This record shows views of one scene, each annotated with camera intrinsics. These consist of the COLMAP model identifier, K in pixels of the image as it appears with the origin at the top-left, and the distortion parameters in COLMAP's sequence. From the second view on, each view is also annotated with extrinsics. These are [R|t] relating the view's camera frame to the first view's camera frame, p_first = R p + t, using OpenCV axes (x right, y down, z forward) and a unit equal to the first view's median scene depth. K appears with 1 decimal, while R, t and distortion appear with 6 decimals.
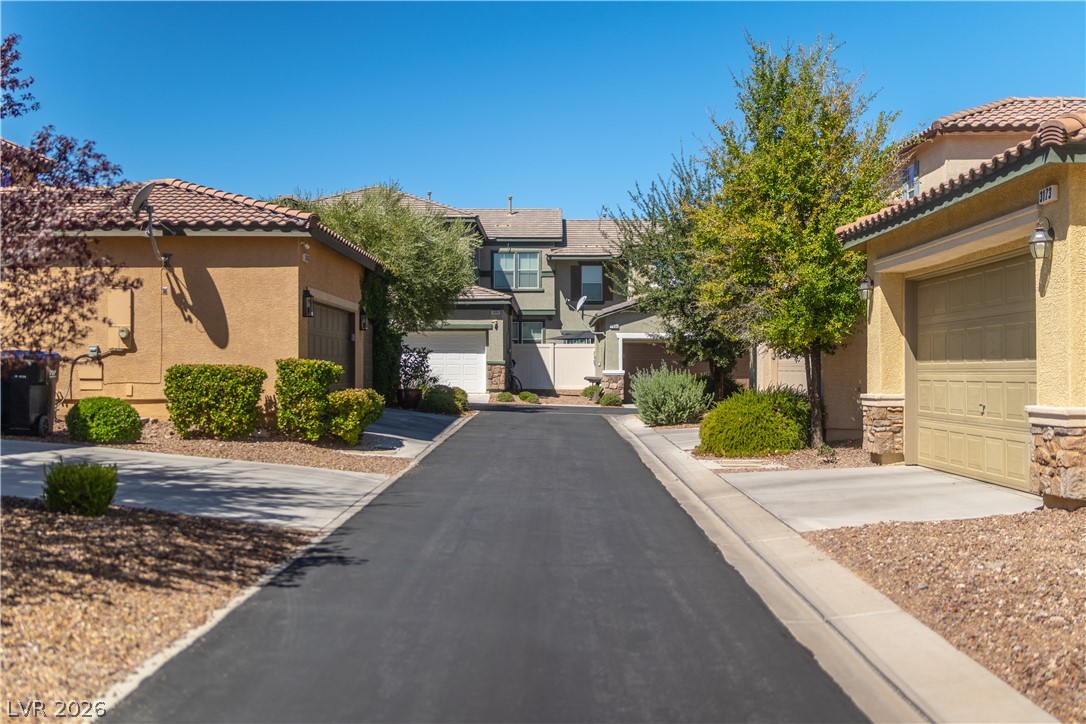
lens RADIAL K [[1082.9, 0, 542.8], [0, 1082.9, 343.9], [0, 0, 1]] dist [-0.035095, 0.012173]
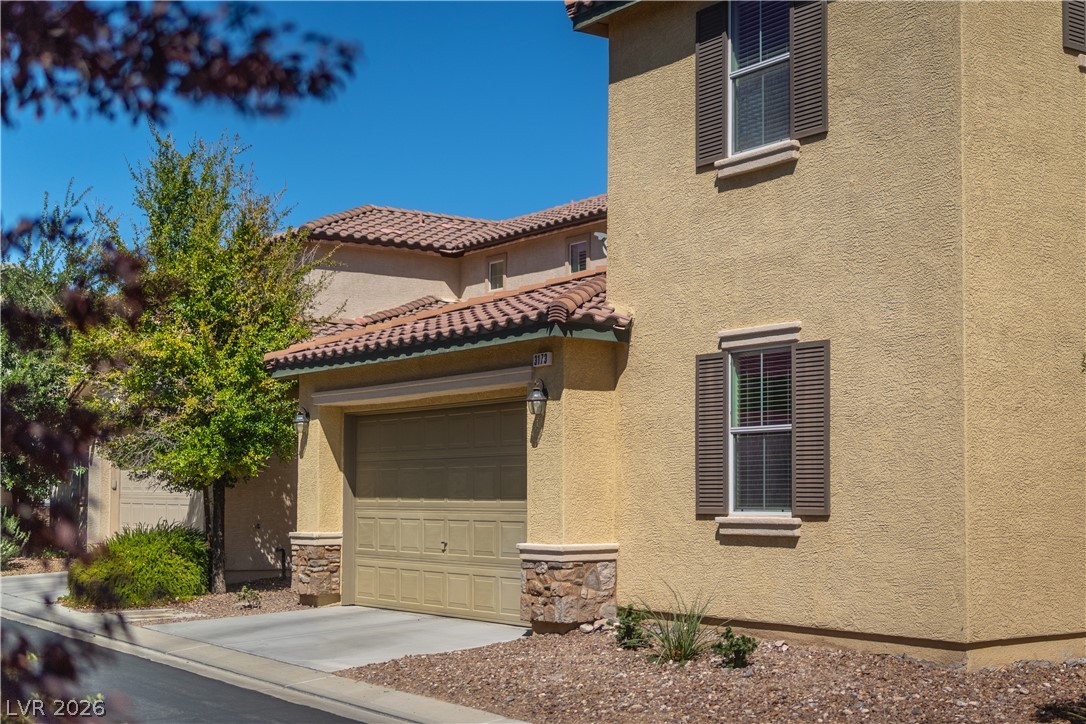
lens RADIAL K [[1472.2, 0, 543.0], [0, 1472.2, 362.0], [0, 0, 1]] dist [-0.012034, -0.008473]
pose [[0.810175, 0.045361, 0.584430, -0.299051], [-0.009708, 0.997903, -0.063995, -0.023037], [-0.586107, 0.046173, 0.808917, -0.184232]]
